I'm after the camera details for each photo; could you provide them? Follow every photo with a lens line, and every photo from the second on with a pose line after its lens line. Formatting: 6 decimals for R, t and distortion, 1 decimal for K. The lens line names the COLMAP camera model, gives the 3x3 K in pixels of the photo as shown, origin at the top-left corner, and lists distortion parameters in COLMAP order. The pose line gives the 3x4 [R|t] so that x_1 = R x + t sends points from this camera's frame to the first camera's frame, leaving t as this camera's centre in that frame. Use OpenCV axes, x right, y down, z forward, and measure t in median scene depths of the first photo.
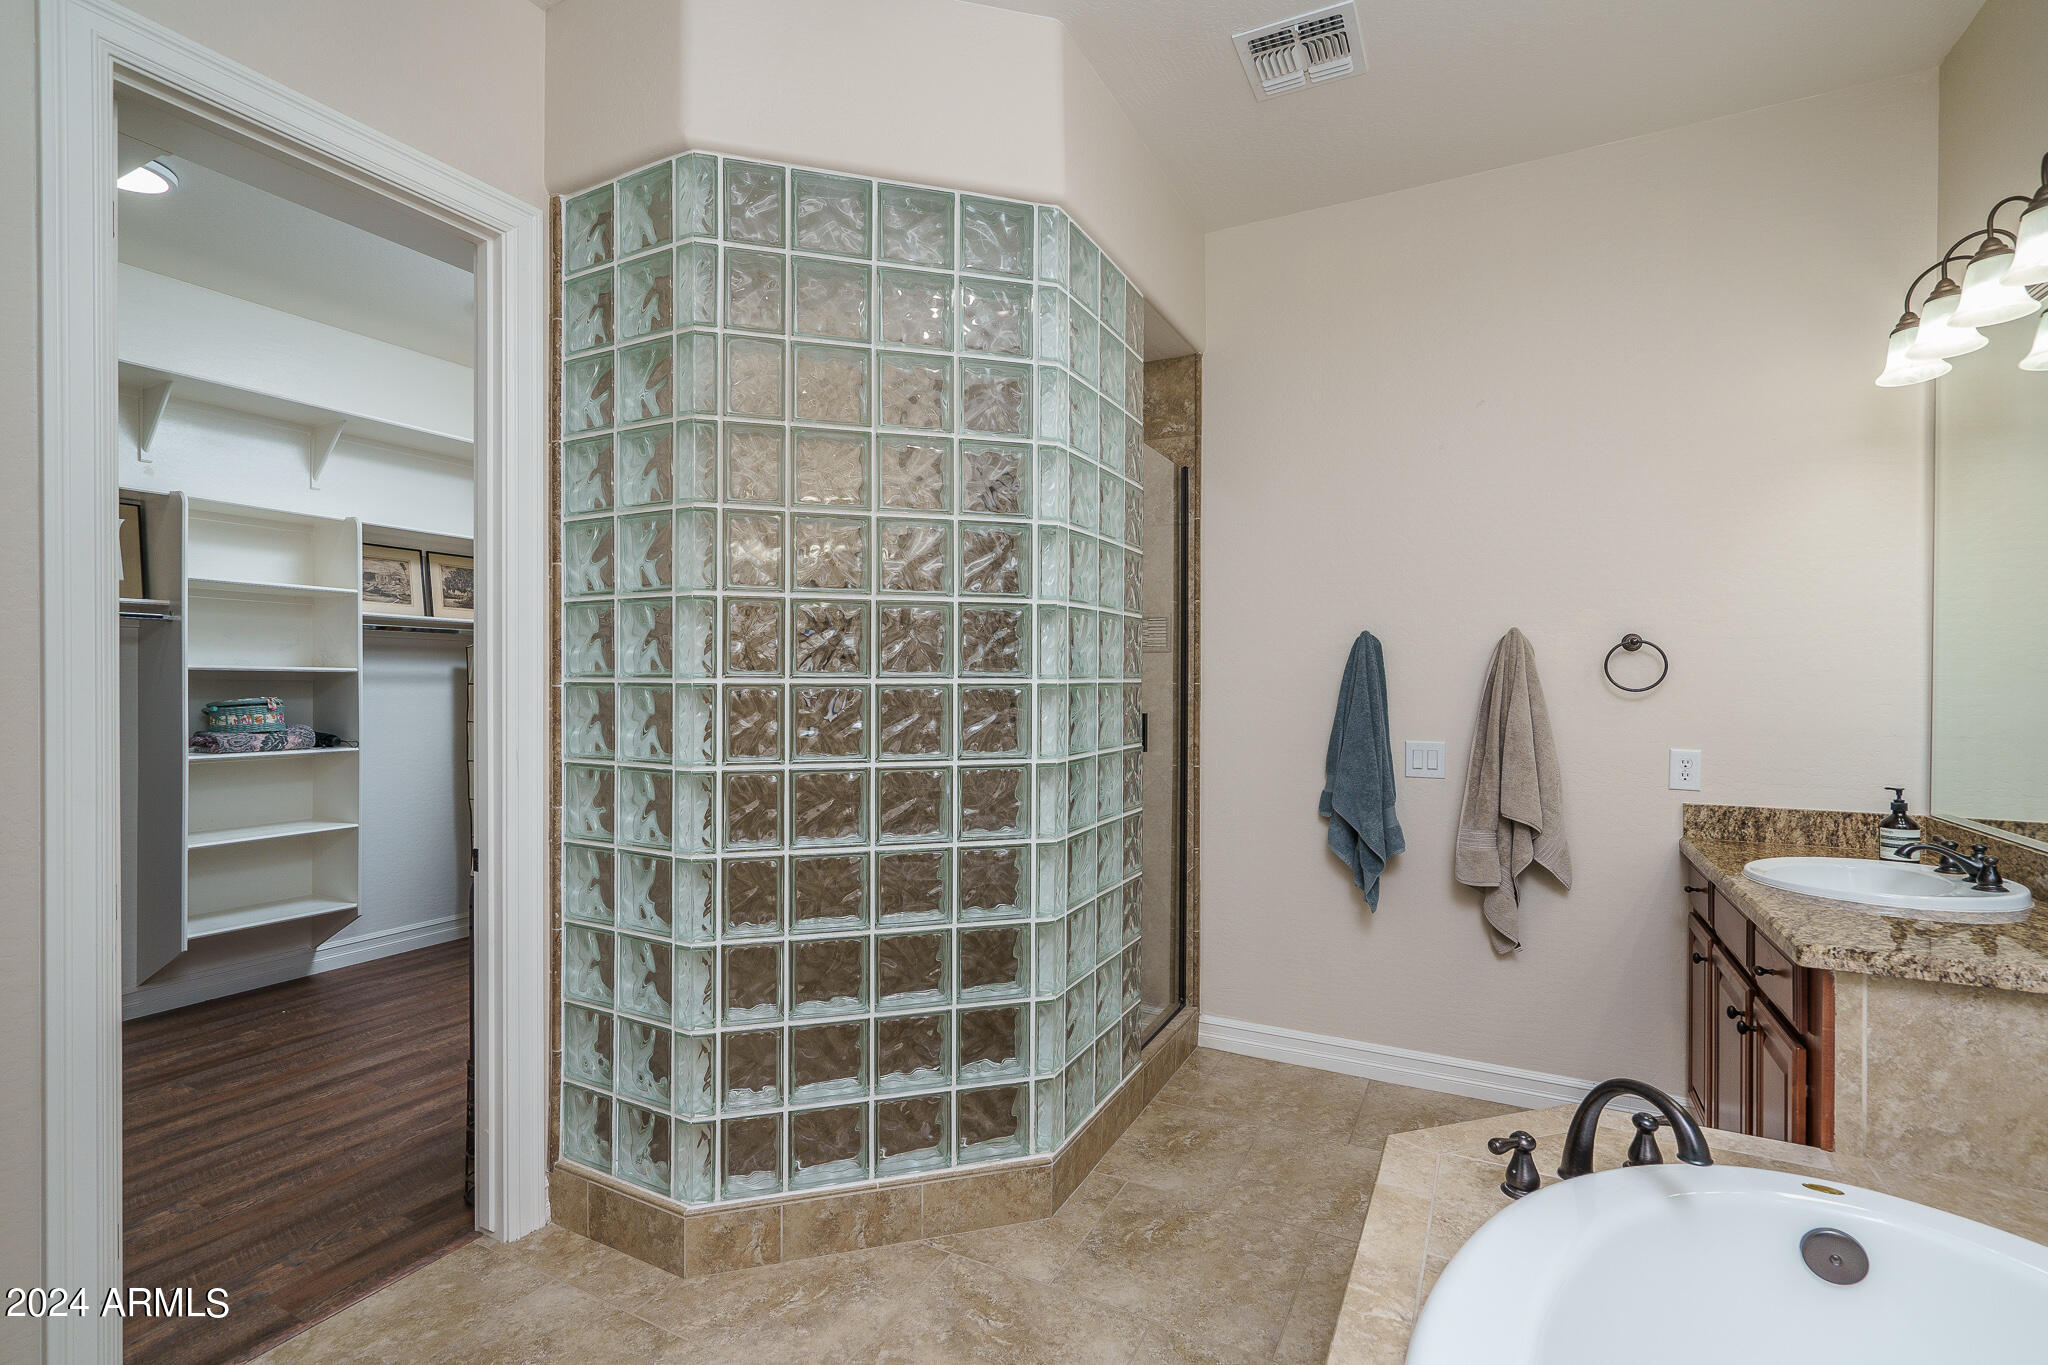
lens RADIAL K [[922.3, 0, 1018.7], [0, 922.3, 684.0], [0, 0, 1]] dist [-0.008618, 0.002959]
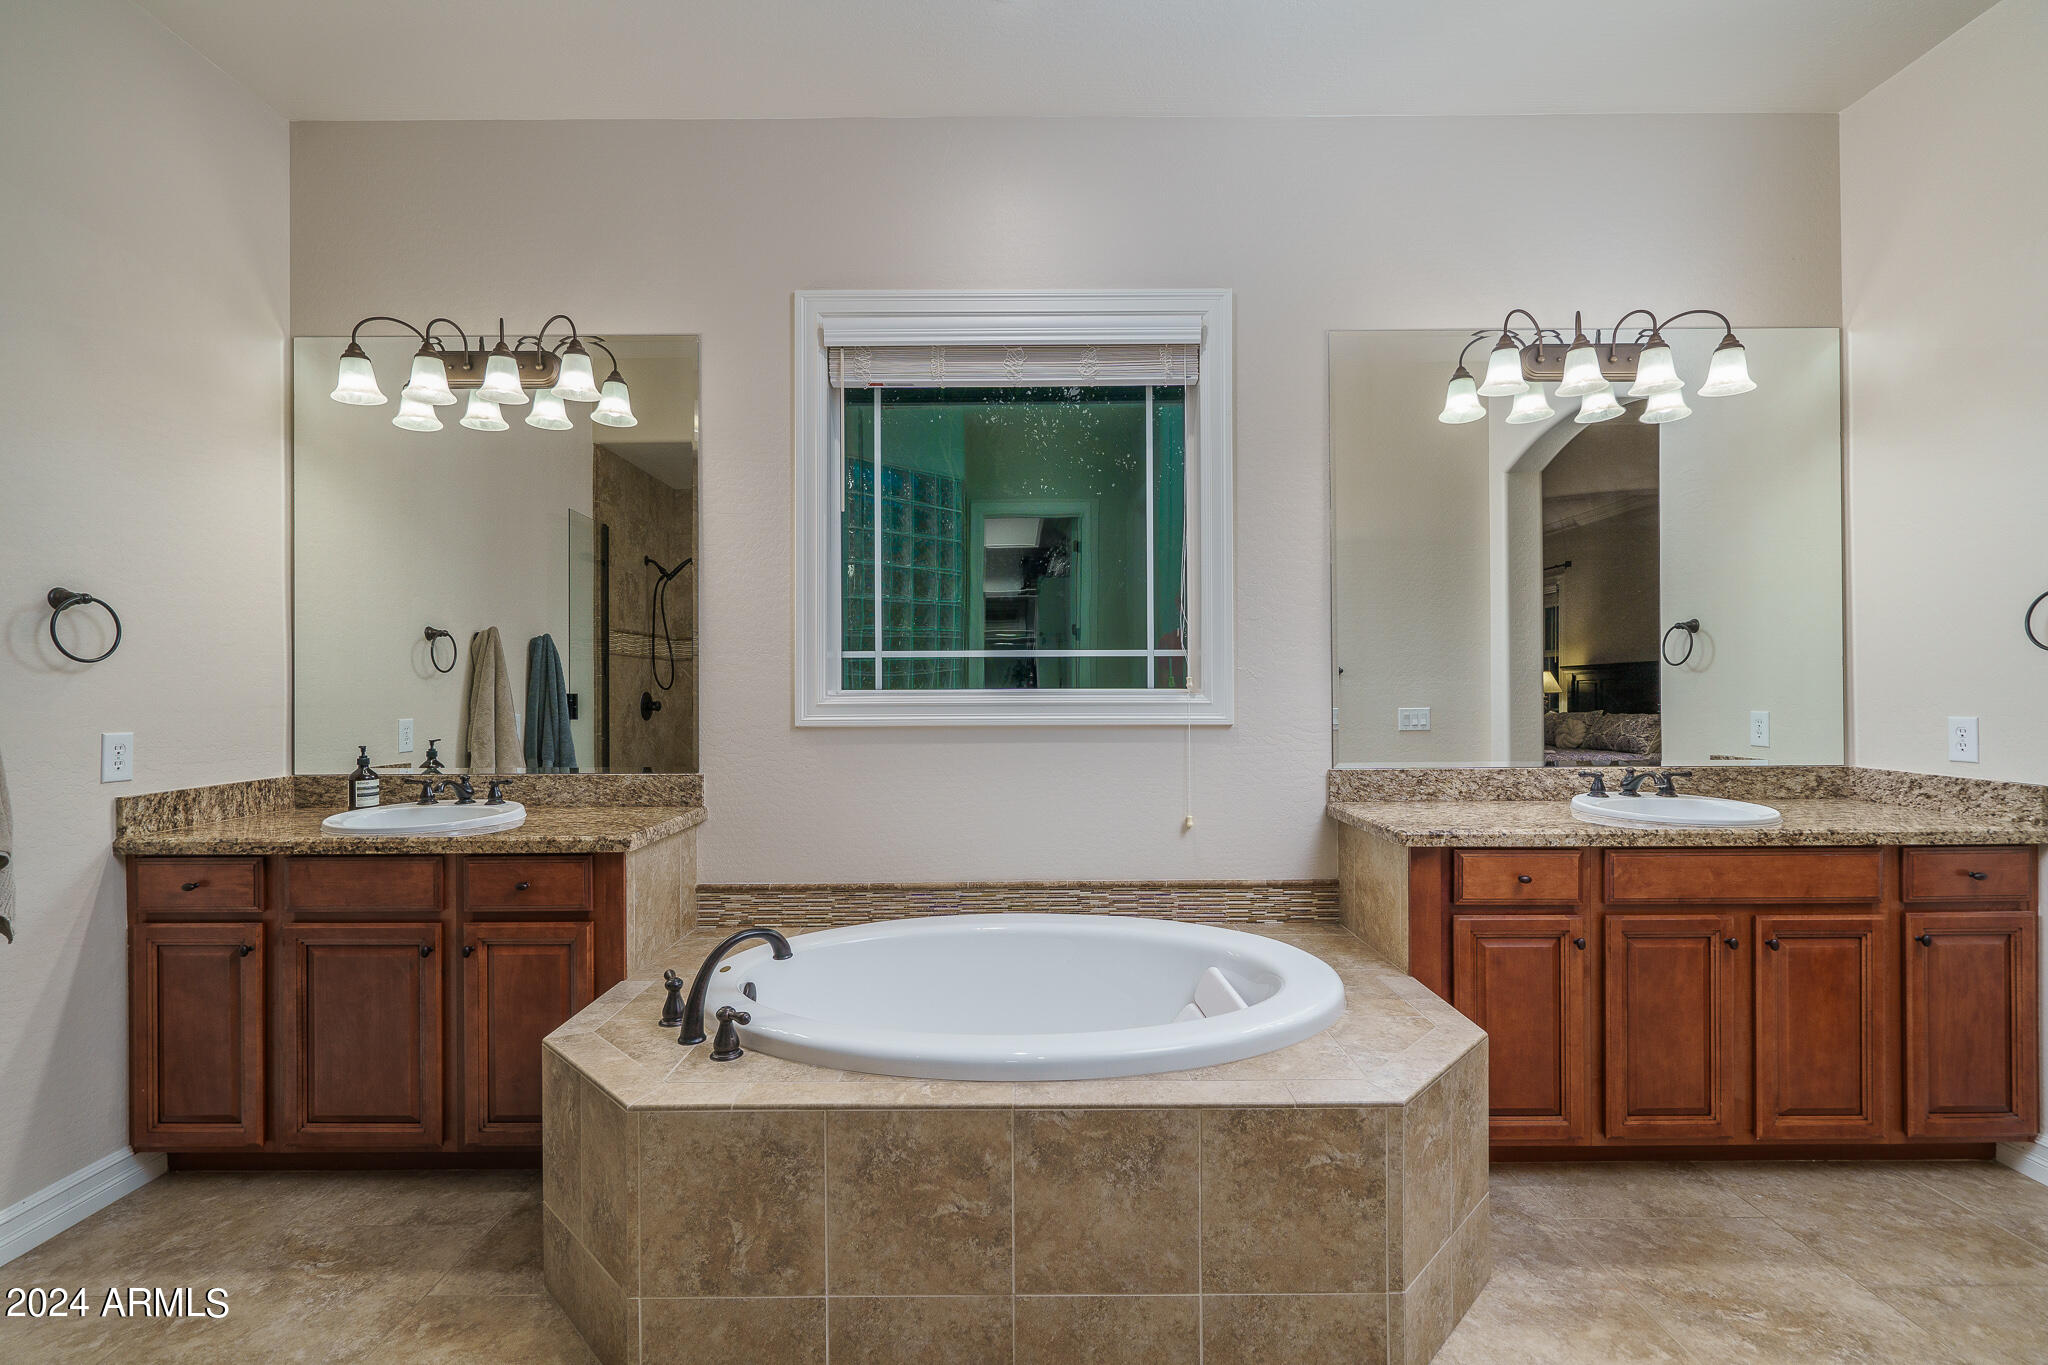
lens RADIAL K [[922.3, 0, 1018.9], [0, 922.3, 681.9], [0, 0, 1]] dist [-0.008618, 0.002959]
pose [[-0.465507, 0.004193, 0.885034, -0.422572], [0.006599, 0.999977, -0.001266, 0.033654], [-0.885020, 0.005251, -0.465524, 0.706829]]
